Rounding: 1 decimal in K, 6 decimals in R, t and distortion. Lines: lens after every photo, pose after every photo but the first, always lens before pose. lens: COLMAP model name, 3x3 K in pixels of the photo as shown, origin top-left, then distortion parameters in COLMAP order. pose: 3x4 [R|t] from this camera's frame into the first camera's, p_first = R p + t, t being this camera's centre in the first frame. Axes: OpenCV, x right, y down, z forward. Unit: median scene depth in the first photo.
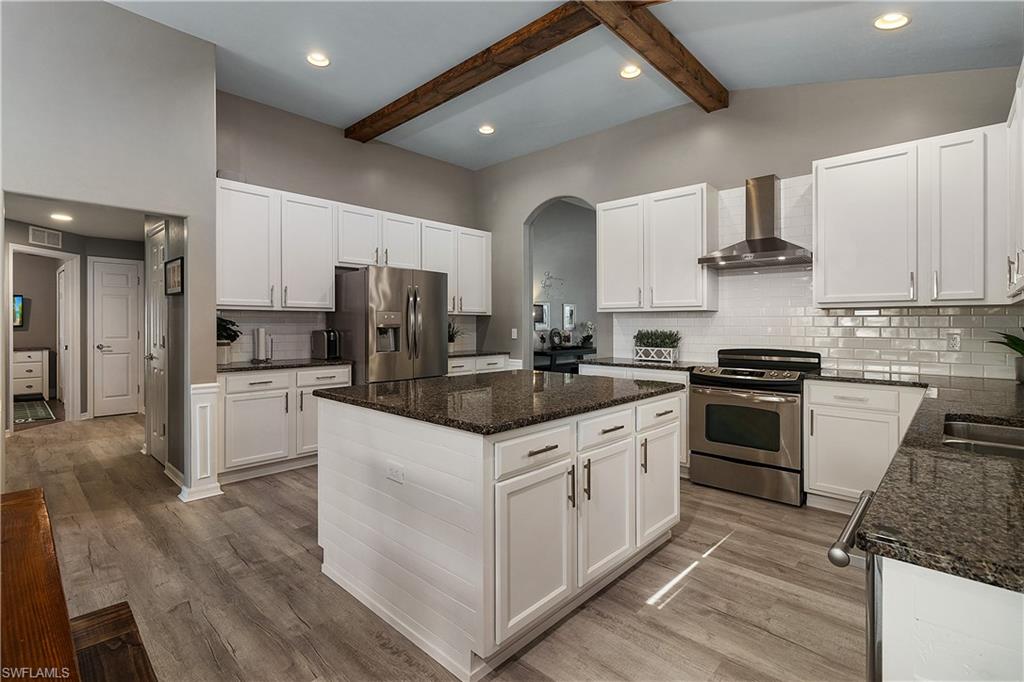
lens RADIAL K [[480.4, 0, 508.2], [0, 480.4, 324.6], [0, 0, 1]] dist [0.006759, 0.000872]
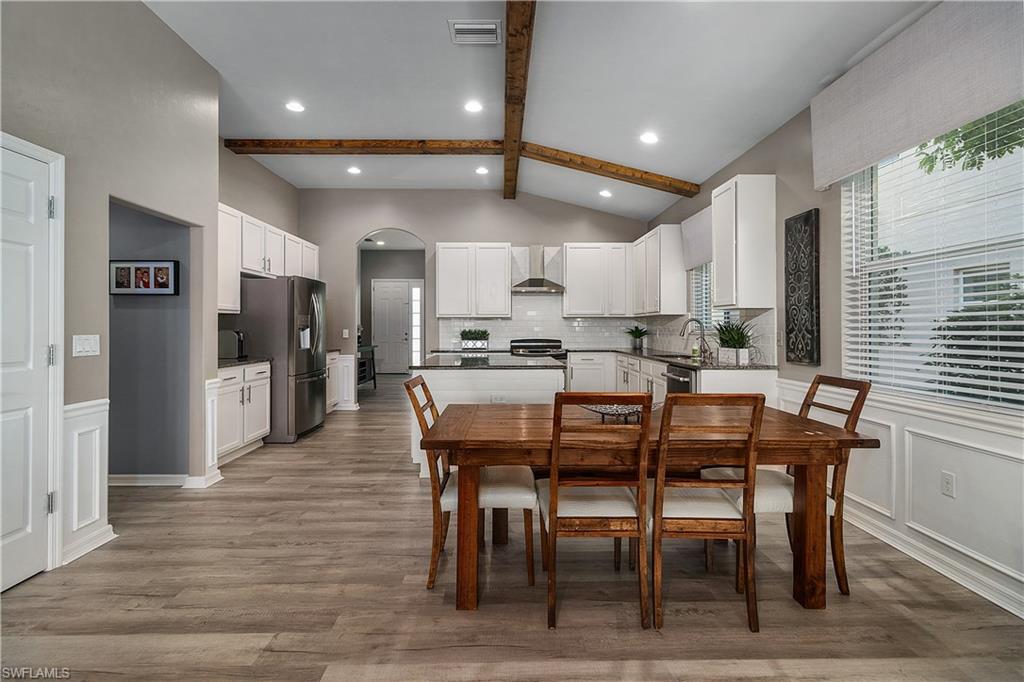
lens RADIAL K [[480.4, 0, 511.2], [0, 480.4, 325.0], [0, 0, 1]] dist [0.006759, 0.000872]
pose [[0.714606, -0.000103, 0.699527, -0.721333], [0.004208, 0.999983, -0.004151, 0.004982], [-0.699515, 0.005910, 0.714594, -0.205828]]
